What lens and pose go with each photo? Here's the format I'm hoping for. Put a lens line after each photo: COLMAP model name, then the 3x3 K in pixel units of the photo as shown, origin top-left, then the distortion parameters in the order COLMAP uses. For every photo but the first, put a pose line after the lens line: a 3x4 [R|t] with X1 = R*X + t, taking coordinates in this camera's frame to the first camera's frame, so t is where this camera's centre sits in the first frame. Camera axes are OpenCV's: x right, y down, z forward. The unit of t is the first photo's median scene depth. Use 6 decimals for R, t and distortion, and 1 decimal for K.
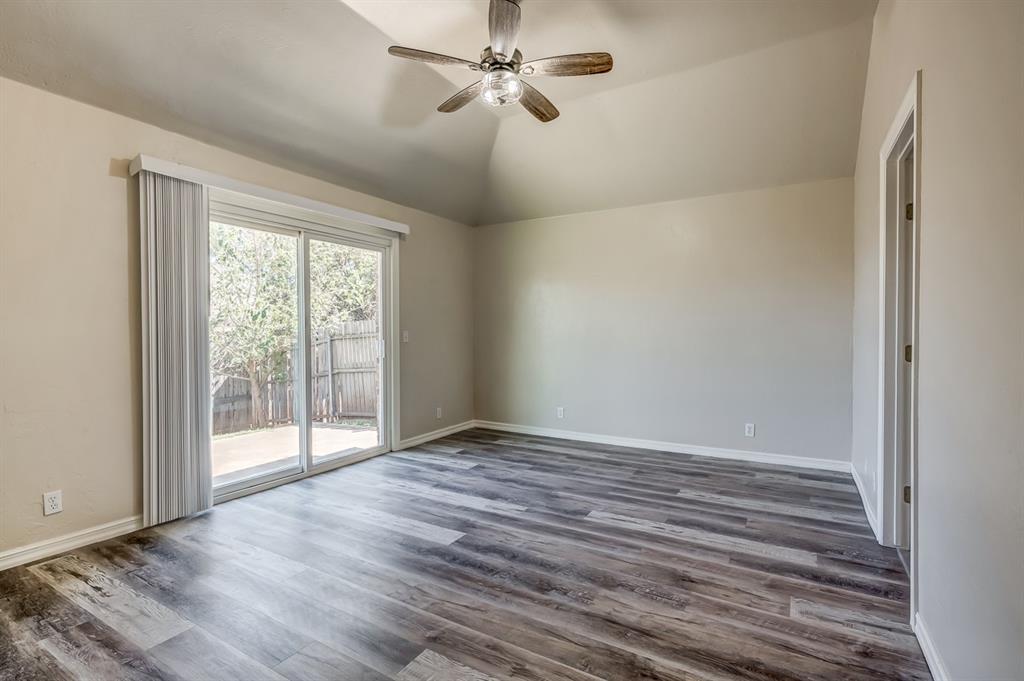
lens RADIAL K [[491.5, 0, 516.1], [0, 491.5, 337.7], [0, 0, 1]] dist [-0.001630, -0.000209]
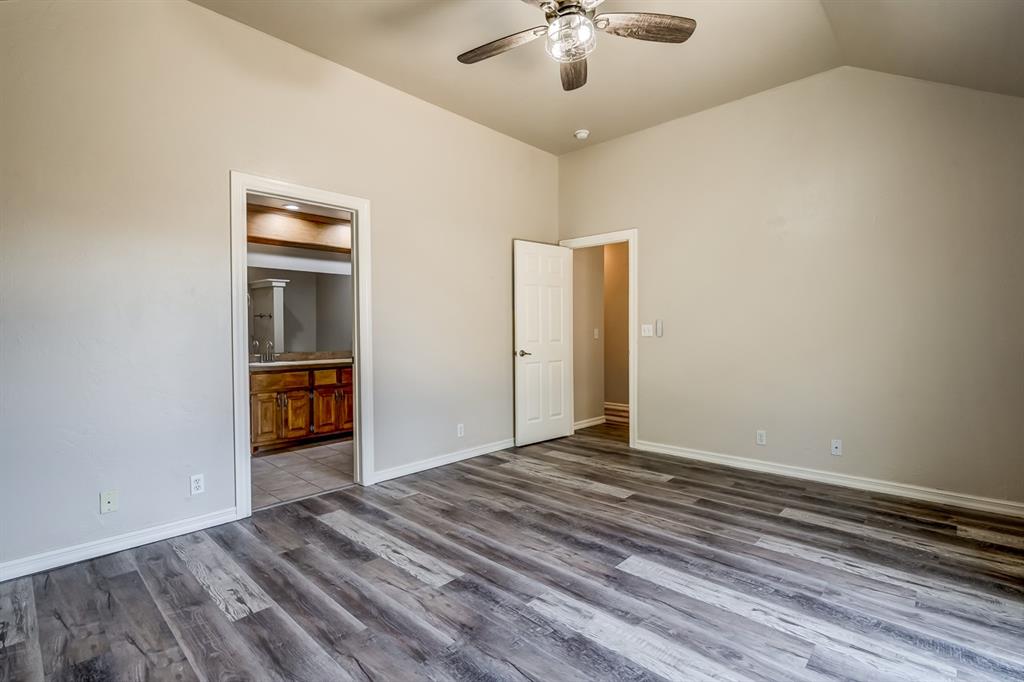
lens RADIAL K [[491.5, 0, 516.1], [0, 491.5, 338.2], [0, 0, 1]] dist [-0.001630, -0.000209]
pose [[-0.976409, 0.004769, 0.215875, -0.122243], [0.011436, 0.999495, 0.029642, -0.026248], [-0.215624, 0.031411, -0.975971, 1.910095]]
